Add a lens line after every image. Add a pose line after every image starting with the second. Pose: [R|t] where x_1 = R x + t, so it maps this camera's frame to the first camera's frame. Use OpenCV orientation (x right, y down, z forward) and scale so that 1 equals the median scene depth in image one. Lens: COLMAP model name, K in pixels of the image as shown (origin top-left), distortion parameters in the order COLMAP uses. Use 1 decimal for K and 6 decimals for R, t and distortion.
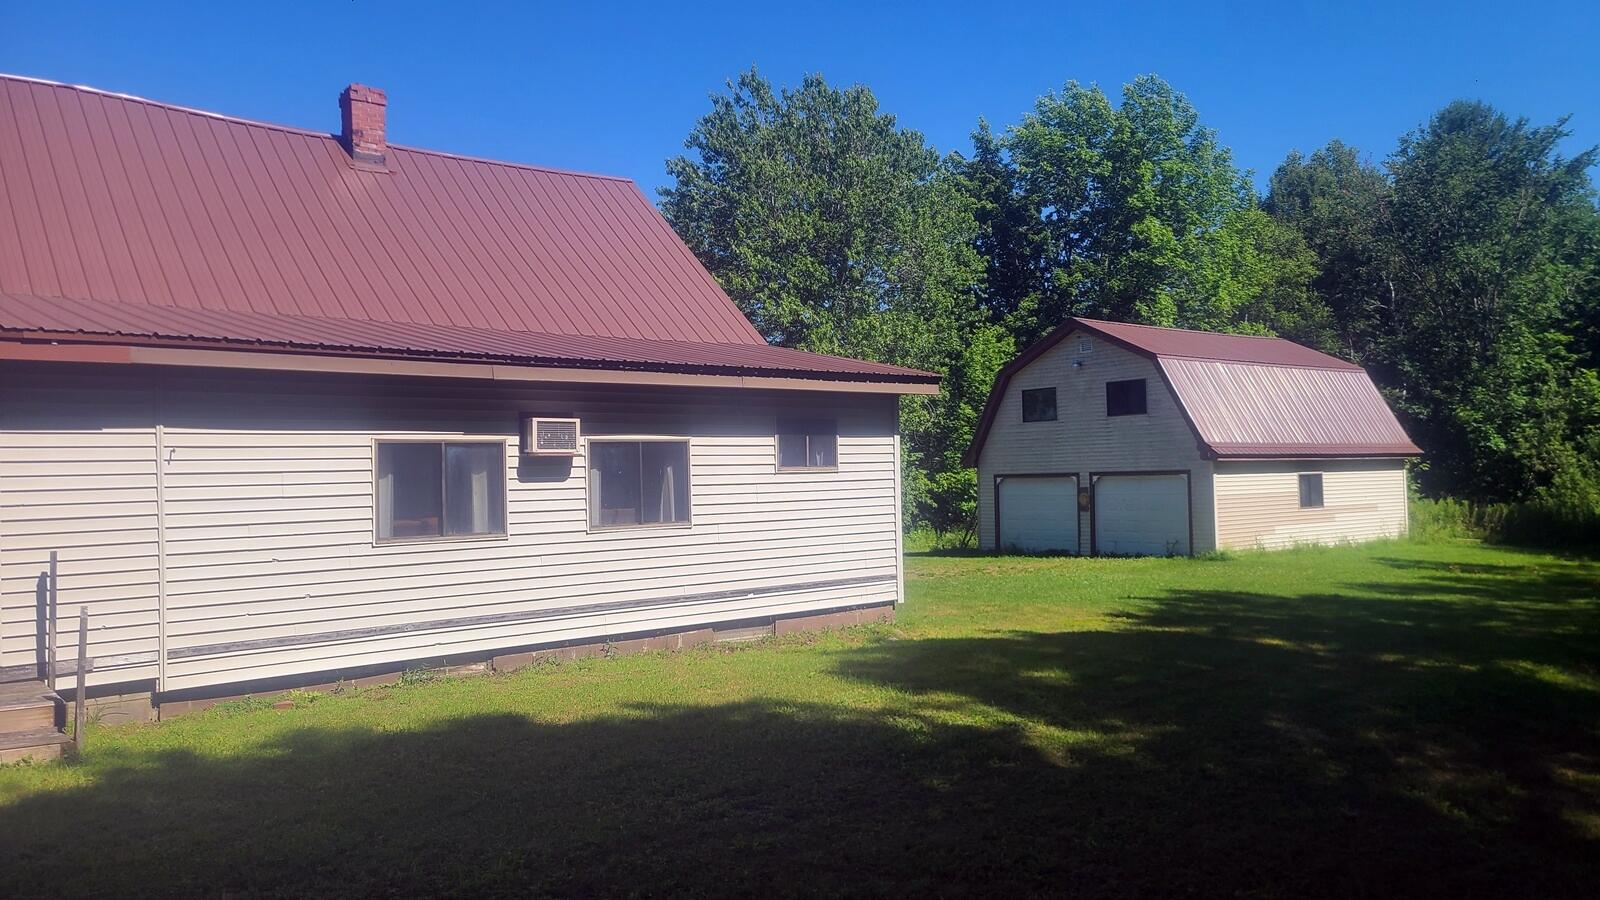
lens RADIAL K [[1206.3, 0, 800.0], [0, 1206.3, 449.2], [0, 0, 1]] dist [0.011785, 0.000932]
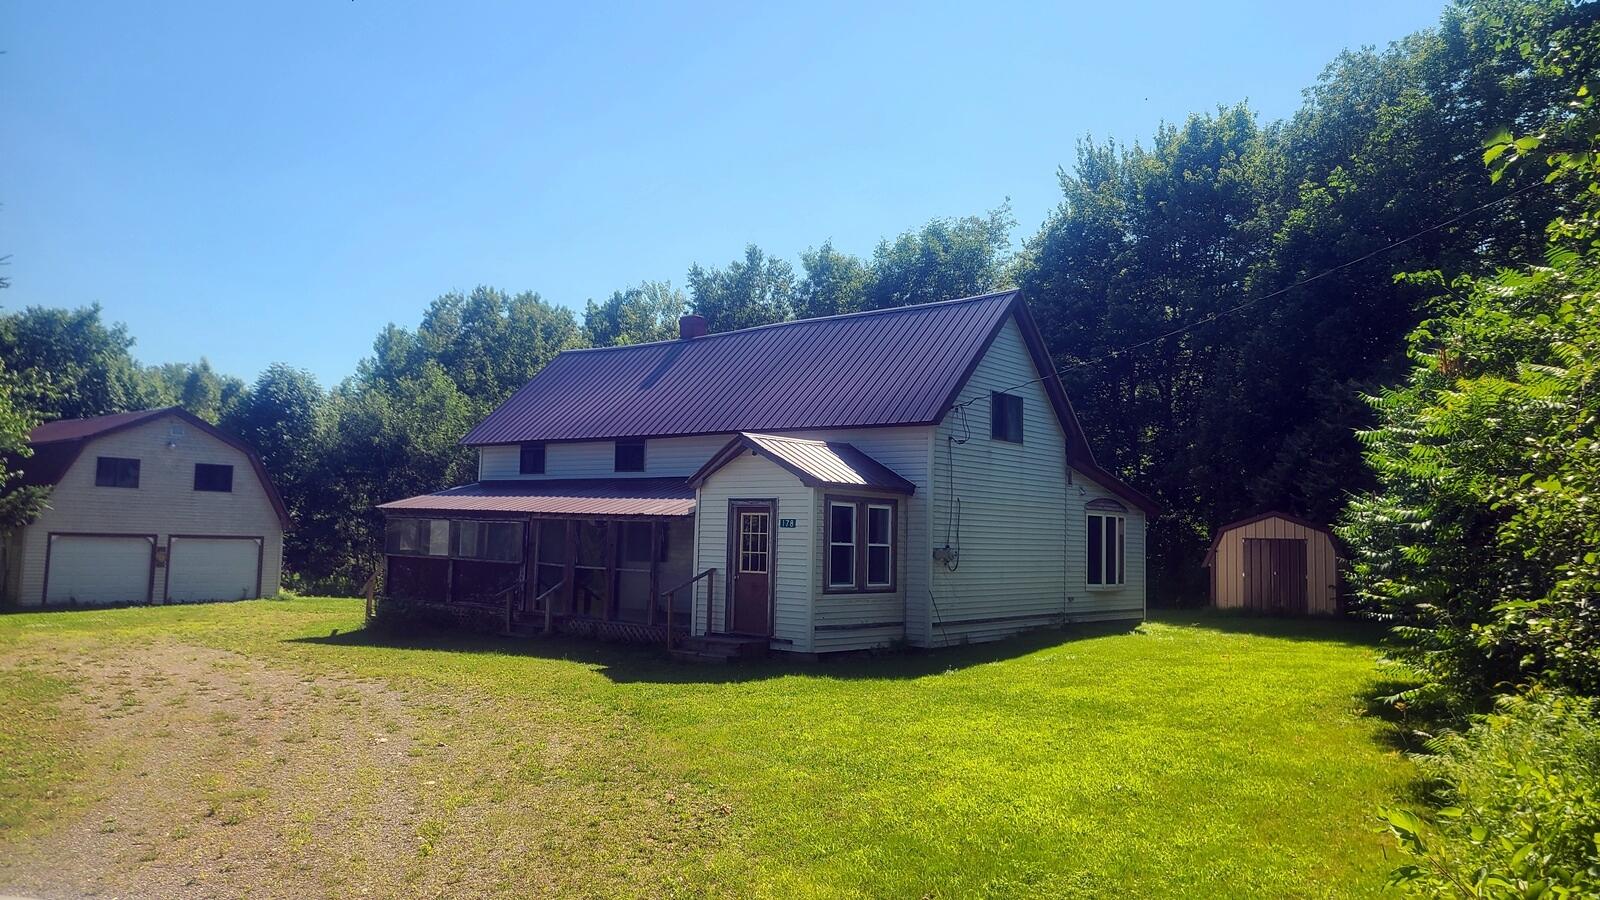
lens RADIAL K [[1206.3, 0, 800.4], [0, 1206.3, 447.9], [0, 0, 1]] dist [0.011785, 0.000932]
pose [[-0.153795, 0.092736, 0.983741, -1.044116], [-0.044917, 0.993901, -0.100716, 0.026254], [-0.987081, -0.059677, -0.148691, 0.560208]]
